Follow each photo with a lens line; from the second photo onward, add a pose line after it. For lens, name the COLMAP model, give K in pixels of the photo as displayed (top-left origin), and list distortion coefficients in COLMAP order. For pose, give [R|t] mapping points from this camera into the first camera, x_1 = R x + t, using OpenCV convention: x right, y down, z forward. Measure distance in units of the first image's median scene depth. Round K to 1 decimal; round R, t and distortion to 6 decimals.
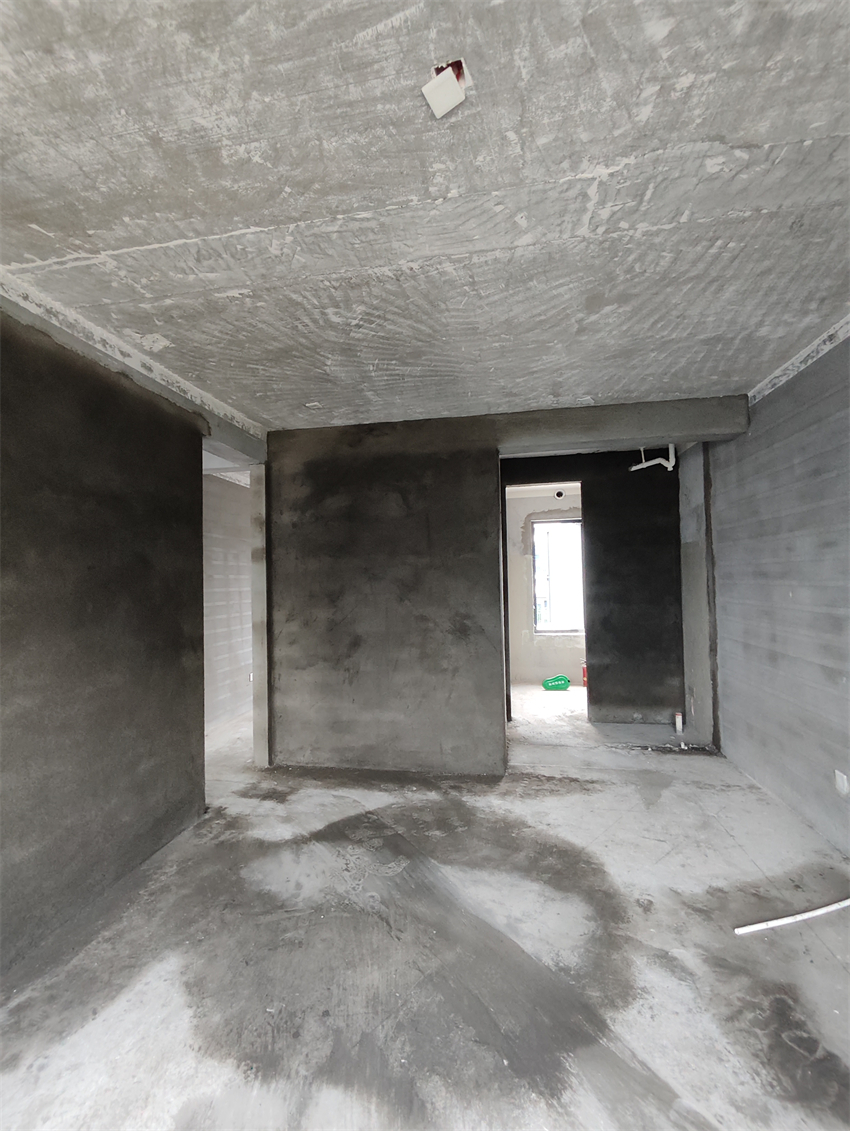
lens RADIAL K [[515.3, 0, 408.9], [0, 515.3, 566.7], [0, 0, 1]] dist [-0.004195, 0.007338]
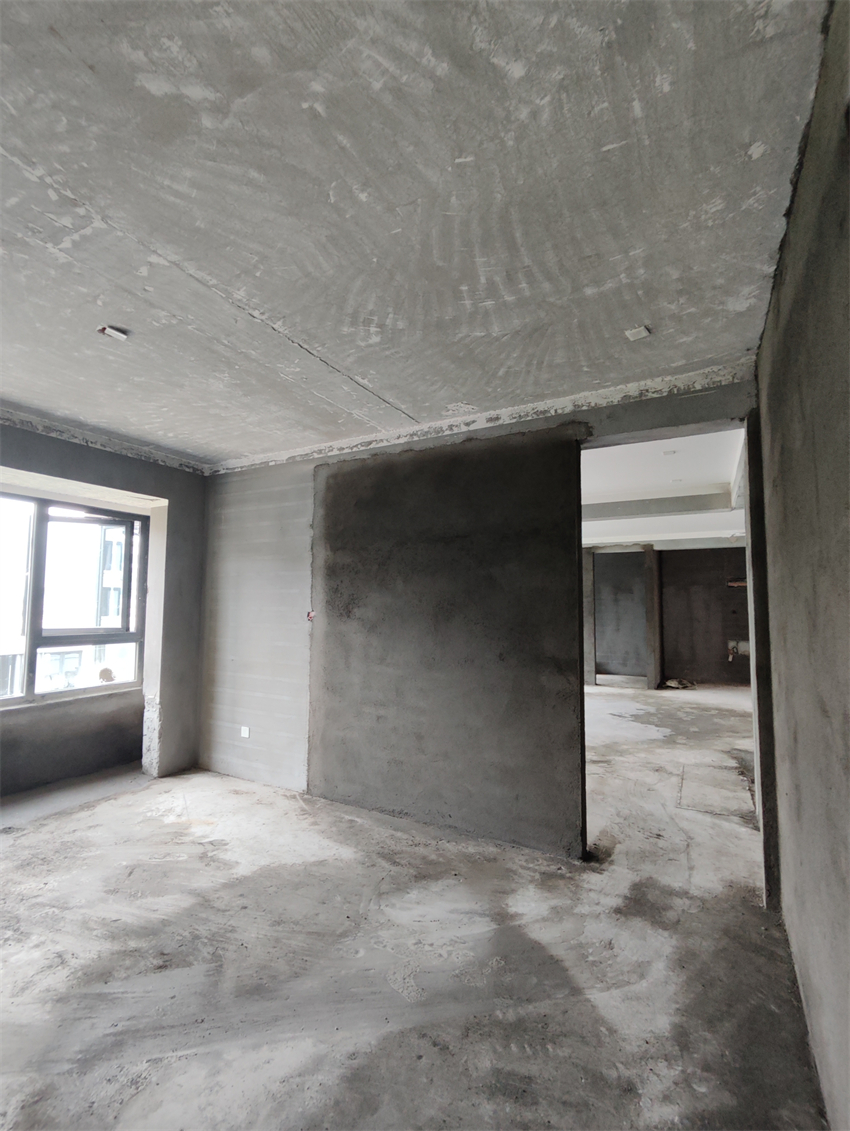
lens RADIAL K [[515.3, 0, 408.9], [0, 515.3, 566.7], [0, 0, 1]] dist [-0.004195, 0.007338]
pose [[-0.321814, -0.051383, -0.945408, 0.646818], [0.026885, 0.997628, -0.063373, 0.022174], [0.946421, -0.045812, -0.319669, 1.156250]]
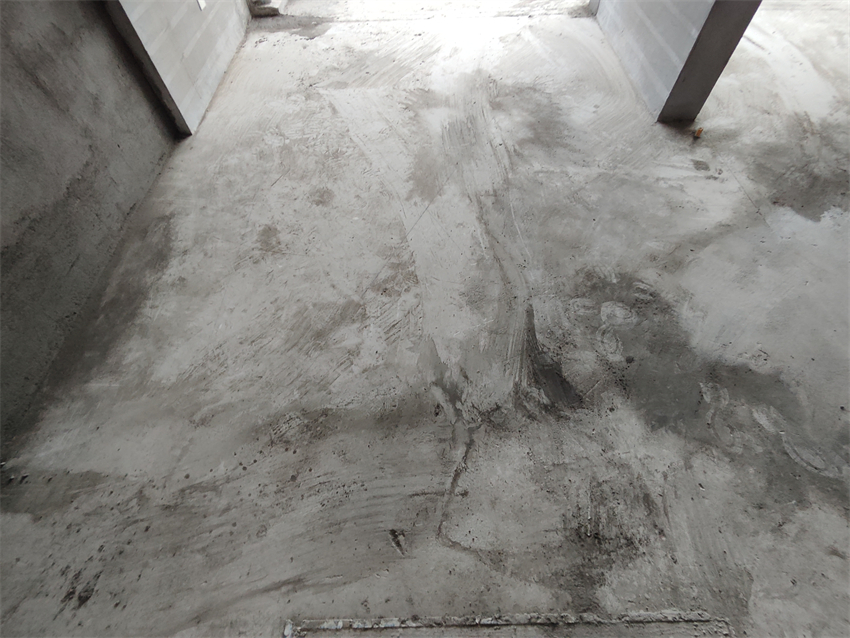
lens RADIAL K [[388.5, 0, 425.7], [0, 388.5, 330.2], [0, 0, 1]] dist [-0.007203, 0.010200]
pose [[-0.976775, 0.200979, -0.074284, -0.970888], [0.048483, 0.545007, 0.837029, 0.112566], [0.208710, 0.813987, -0.542093, 1.351340]]
